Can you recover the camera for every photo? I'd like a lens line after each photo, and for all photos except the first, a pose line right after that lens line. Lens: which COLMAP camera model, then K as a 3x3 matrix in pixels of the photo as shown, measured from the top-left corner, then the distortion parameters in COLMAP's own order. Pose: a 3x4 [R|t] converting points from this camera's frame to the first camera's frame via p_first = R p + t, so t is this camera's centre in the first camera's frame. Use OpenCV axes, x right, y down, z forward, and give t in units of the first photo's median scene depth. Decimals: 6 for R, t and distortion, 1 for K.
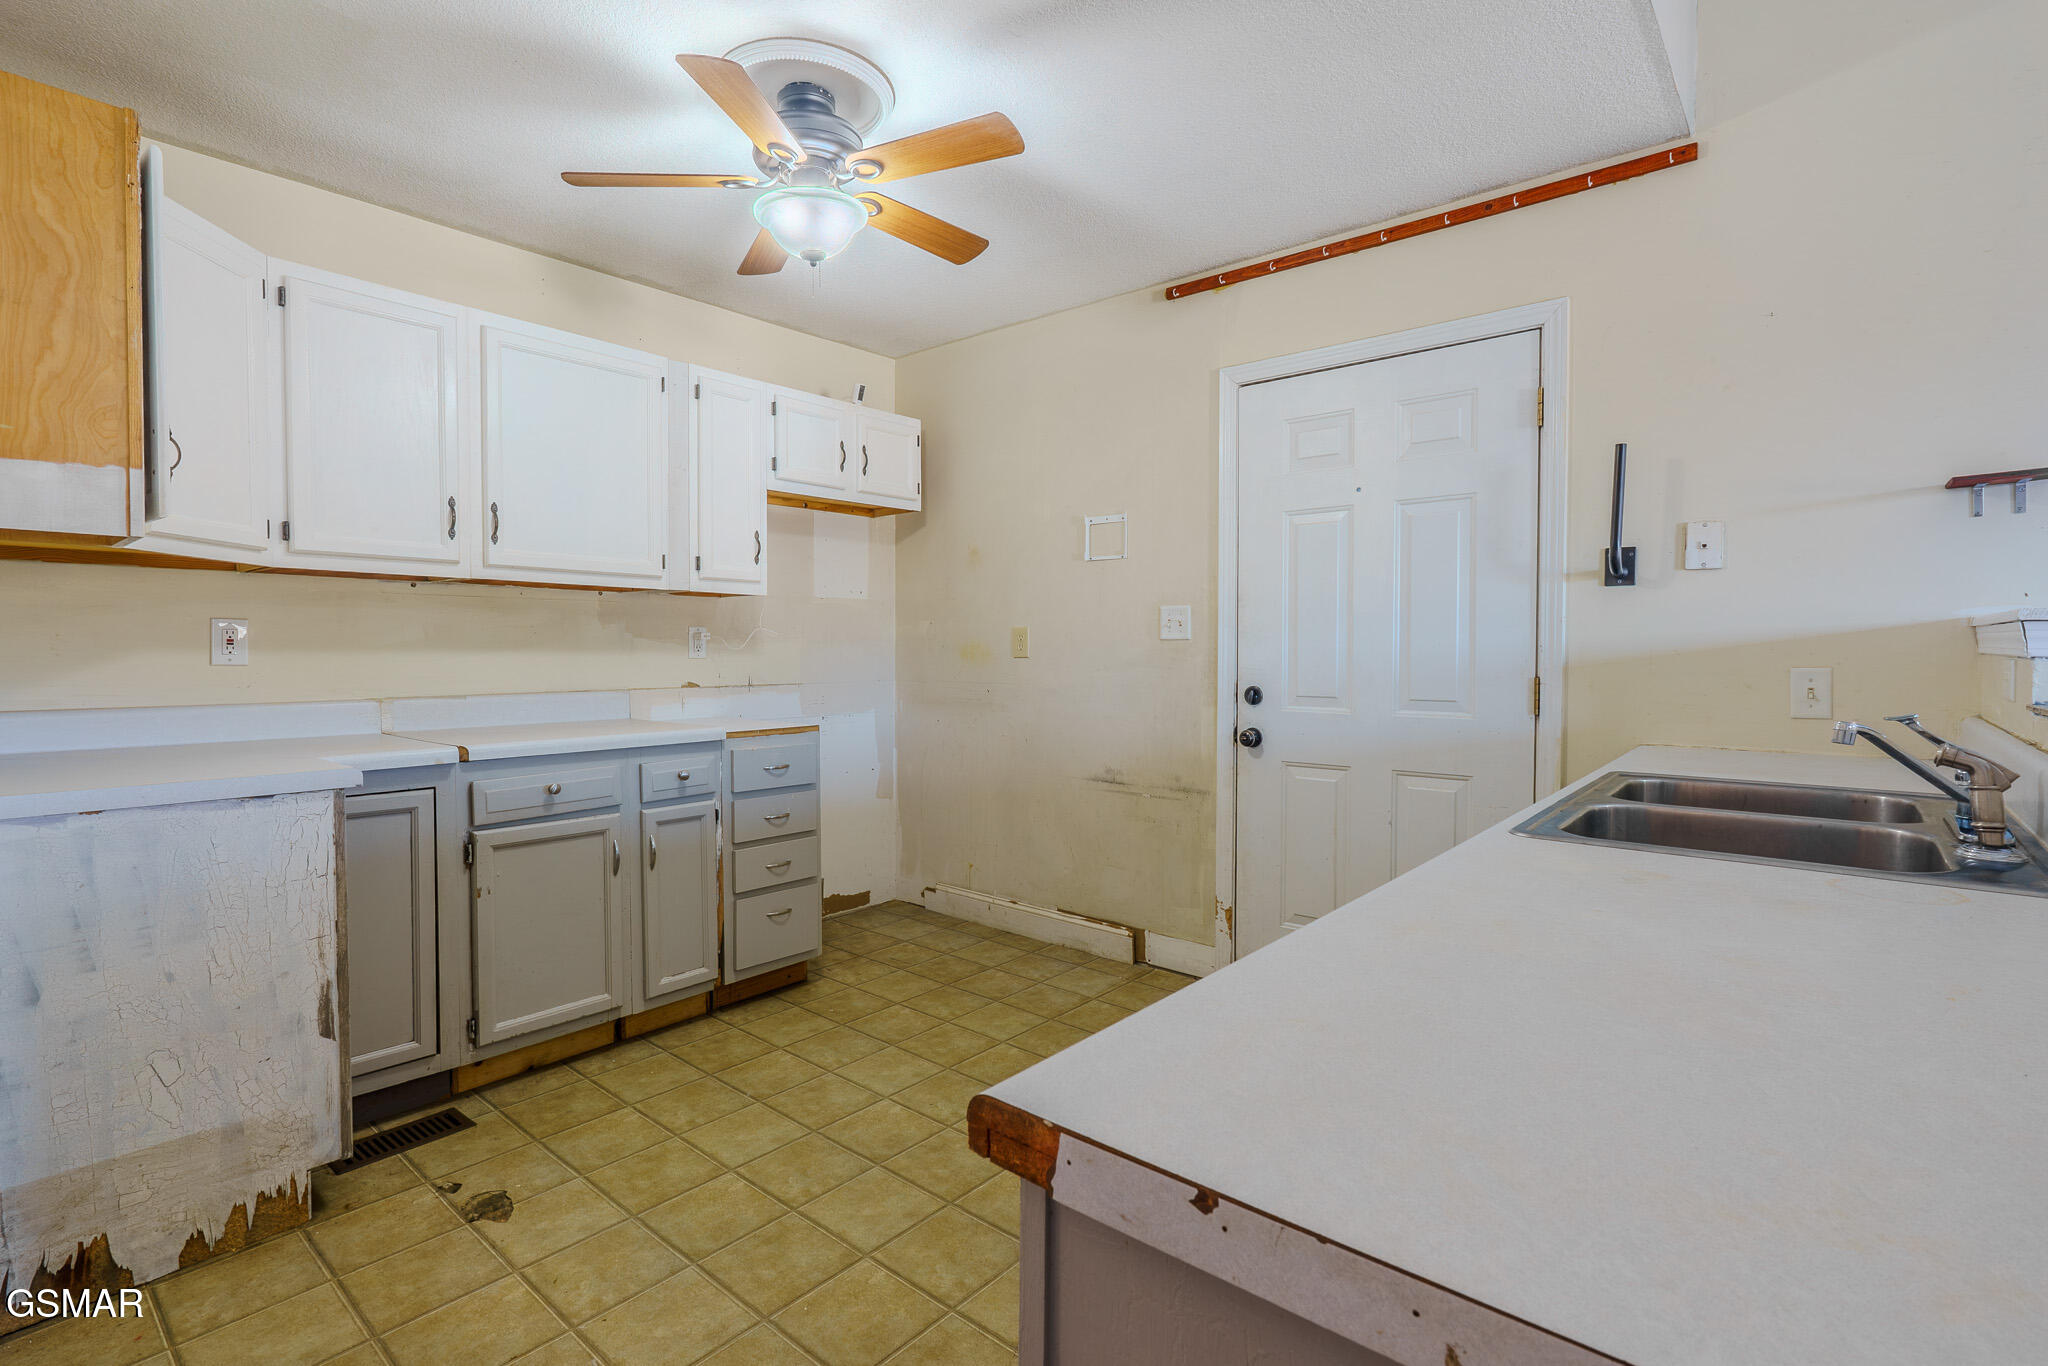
lens RADIAL K [[959.3, 0, 1017.4], [0, 959.3, 678.9], [0, 0, 1]] dist [-0.006032, -0.000139]
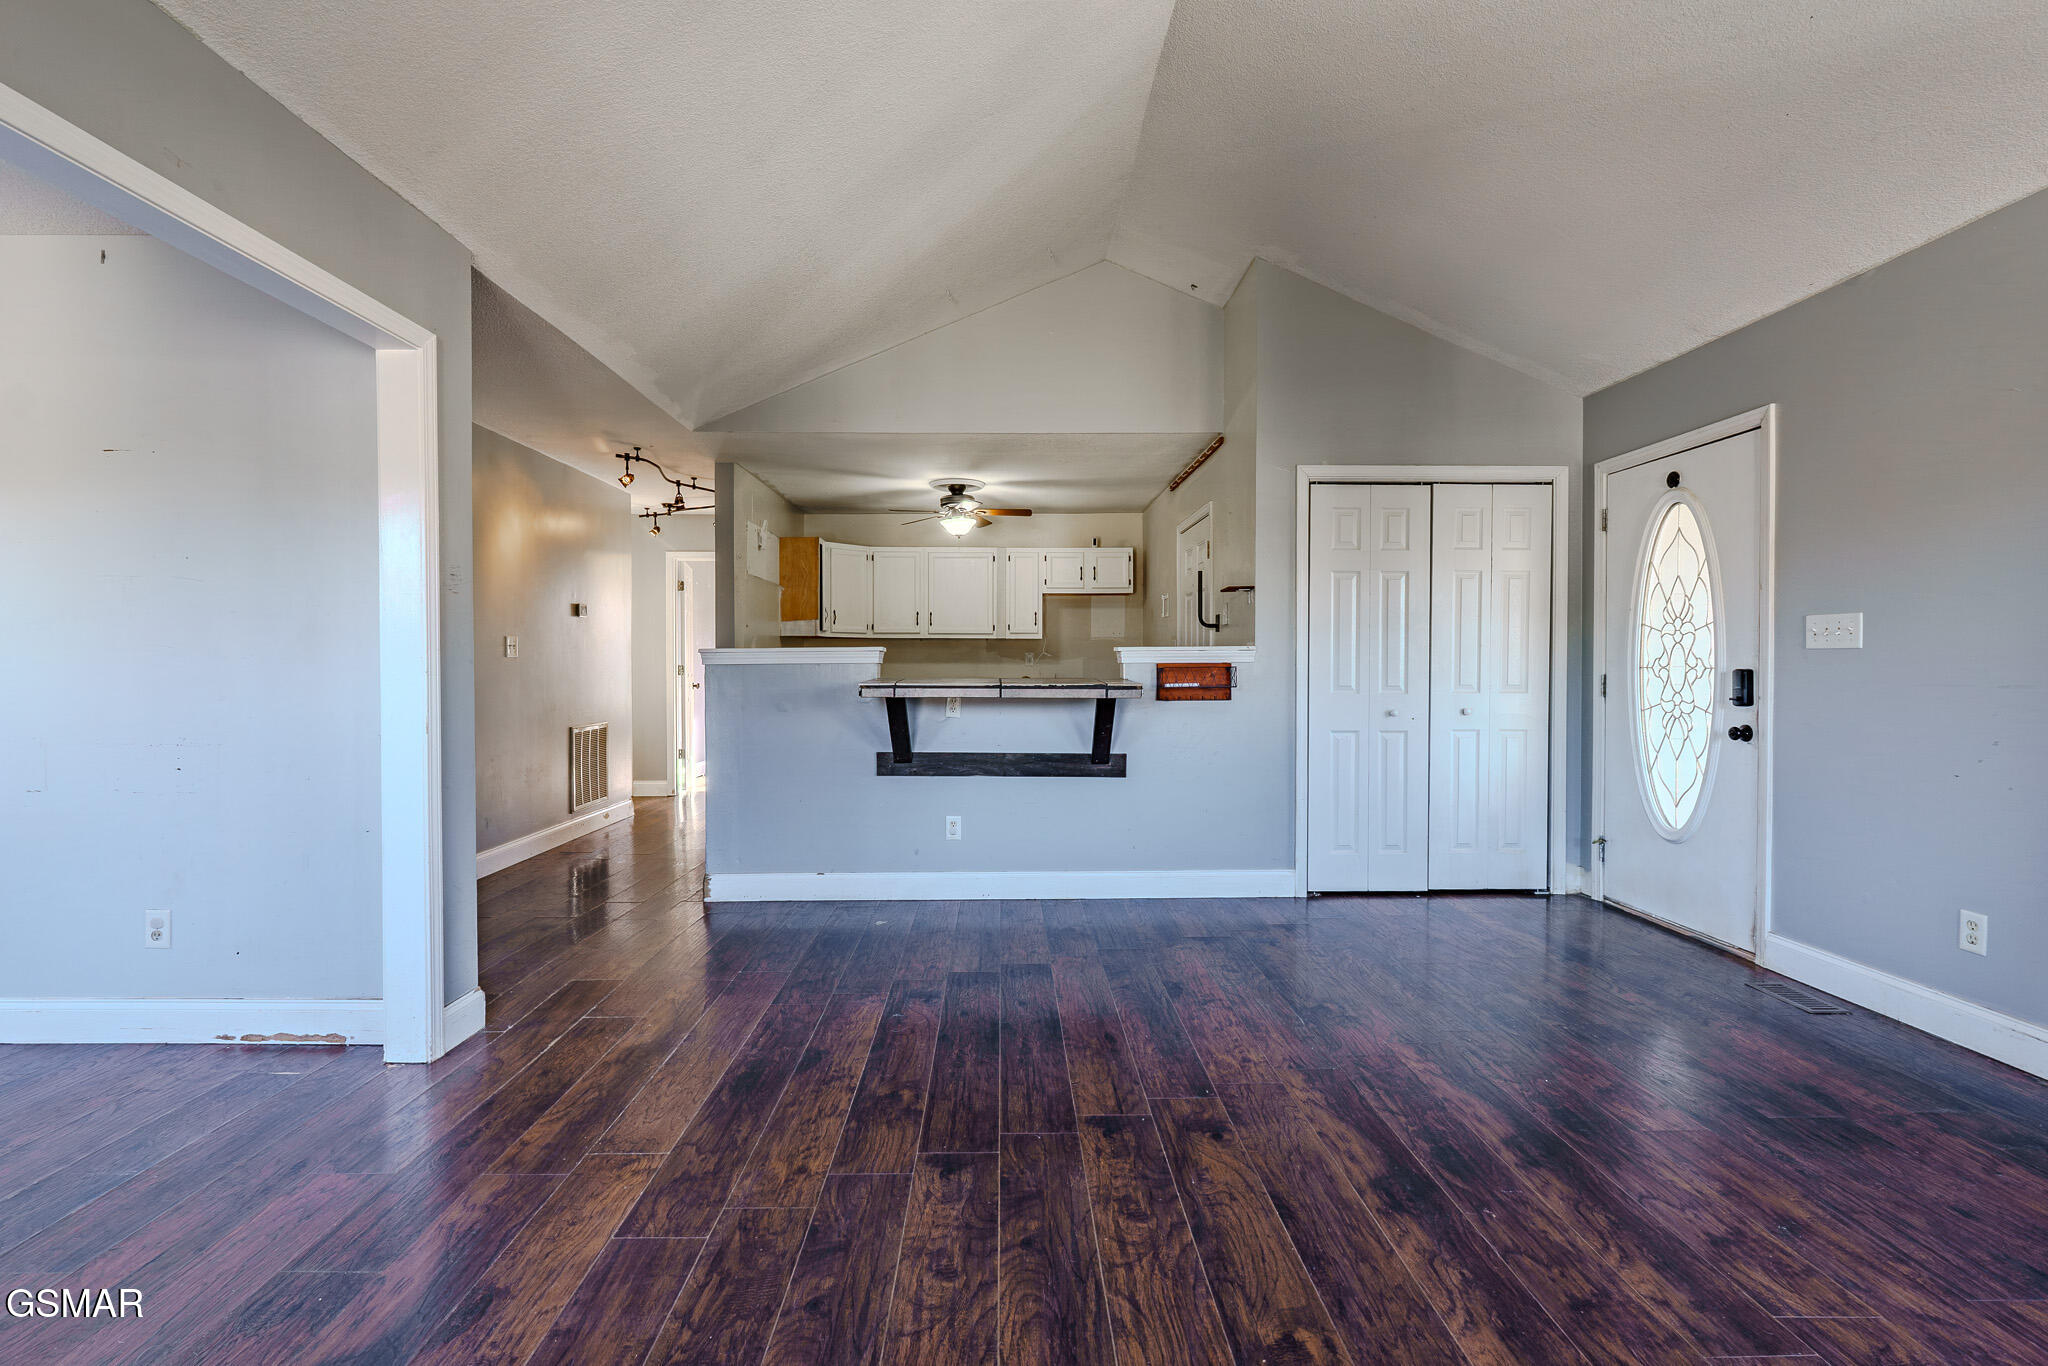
lens RADIAL K [[935.2, 0, 1013.9], [0, 935.2, 678.0], [0, 0, 1]] dist [-0.008750, 0.001326]
pose [[0.659009, 0.010568, -0.752061, 1.863849], [-0.021058, 0.999769, -0.004403, 0.026872], [0.751840, 0.018738, 0.659079, -0.728980]]
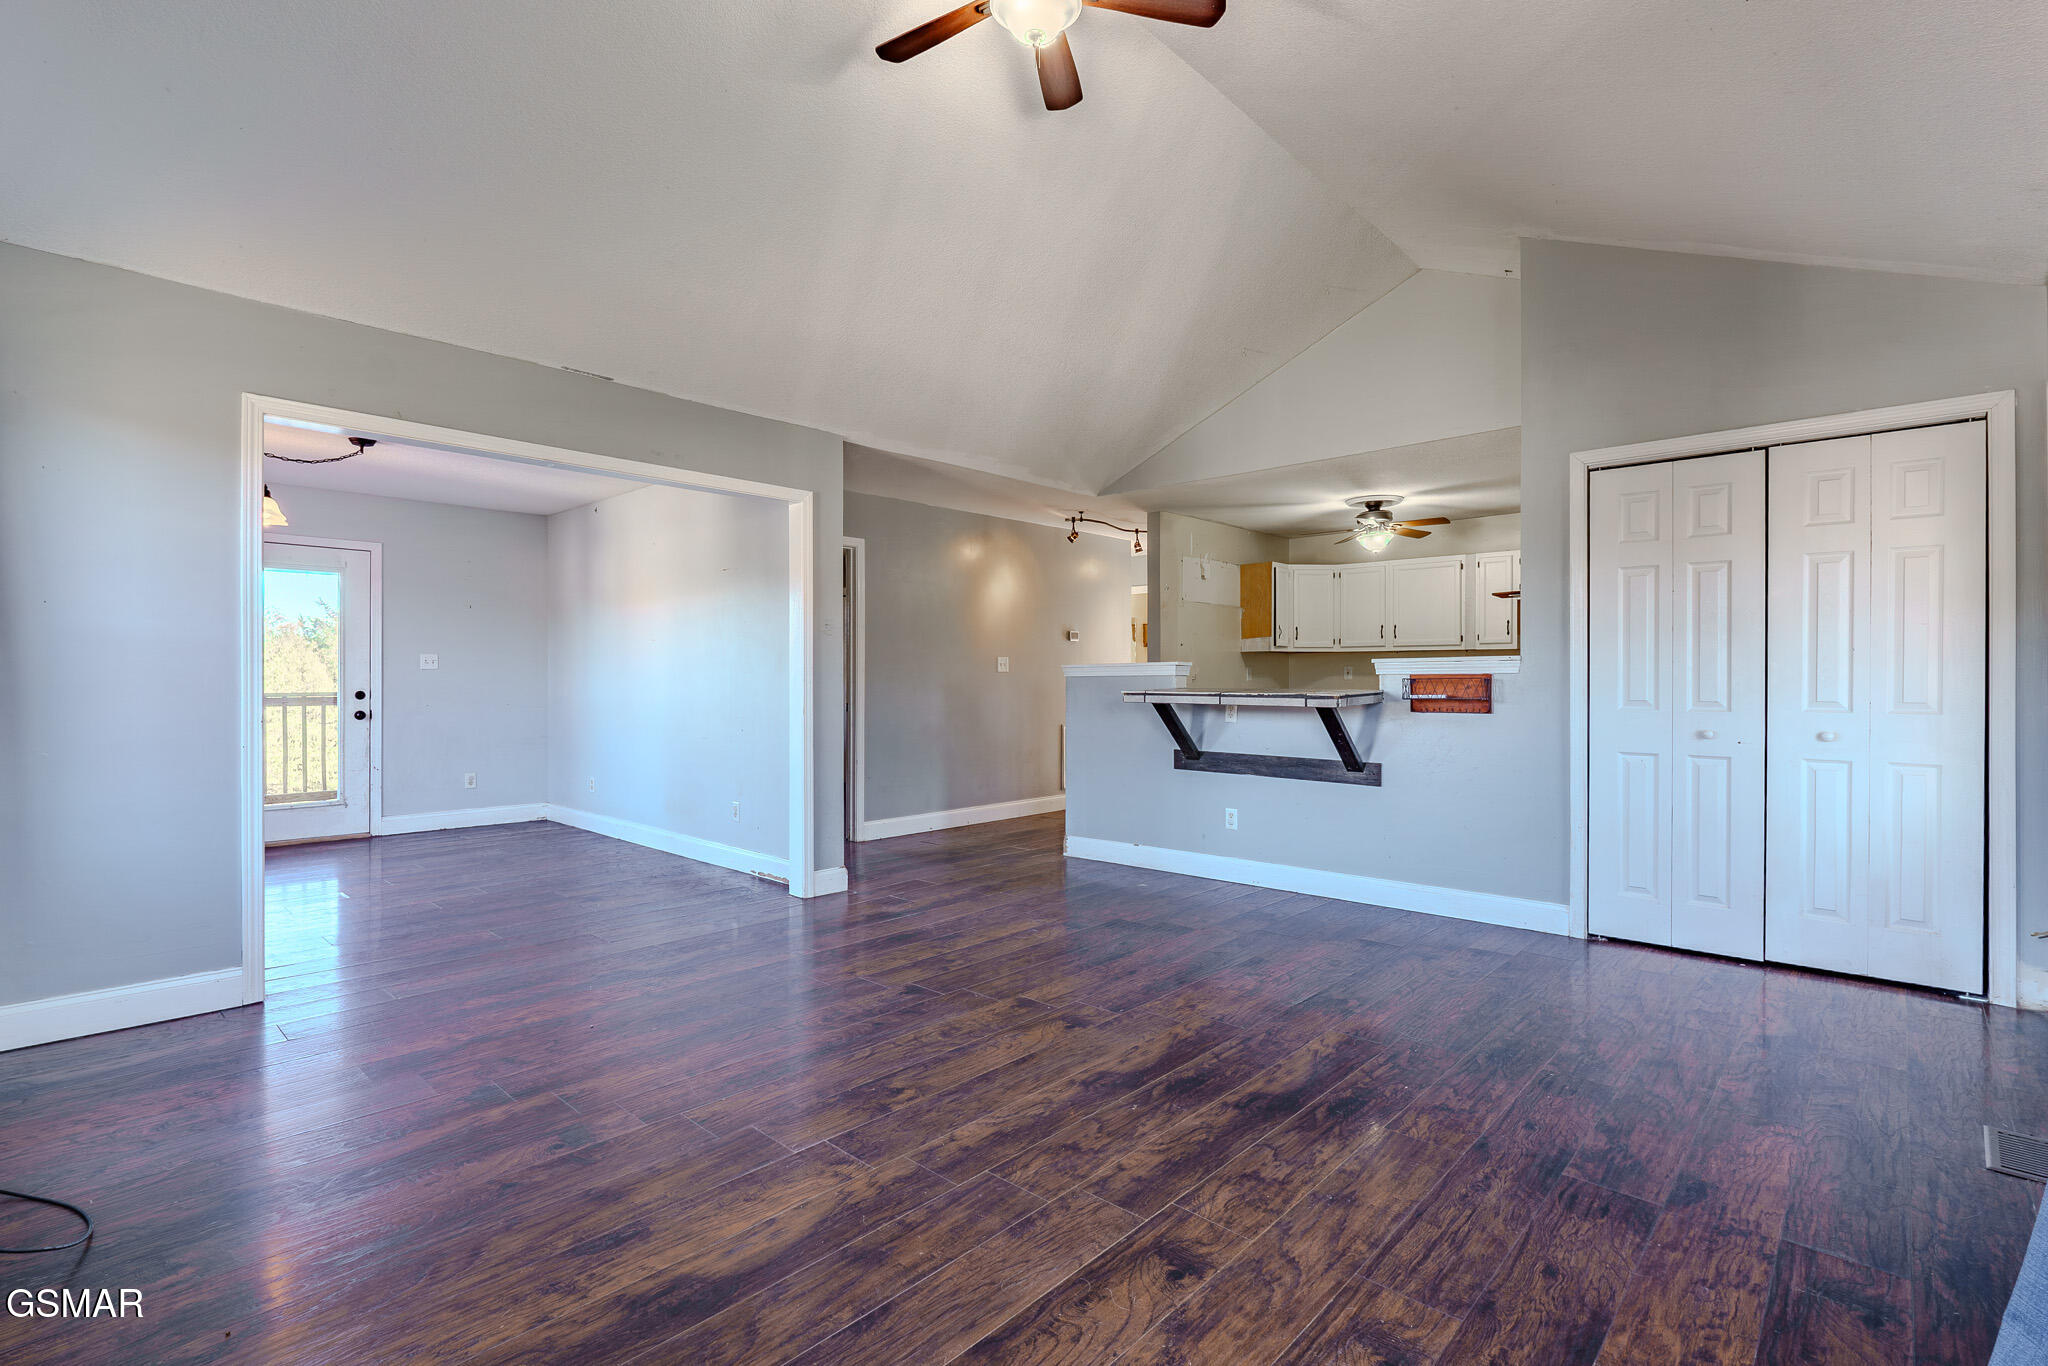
lens RADIAL K [[943.2, 0, 1010.7], [0, 943.2, 676.4], [0, 0, 1]] dist [-0.004432, 0.000698]
pose [[-0.048820, -0.002820, -0.998804, 2.516606], [-0.028360, 0.999597, -0.001436, 0.012897], [0.998405, 0.028256, -0.048880, -0.038134]]
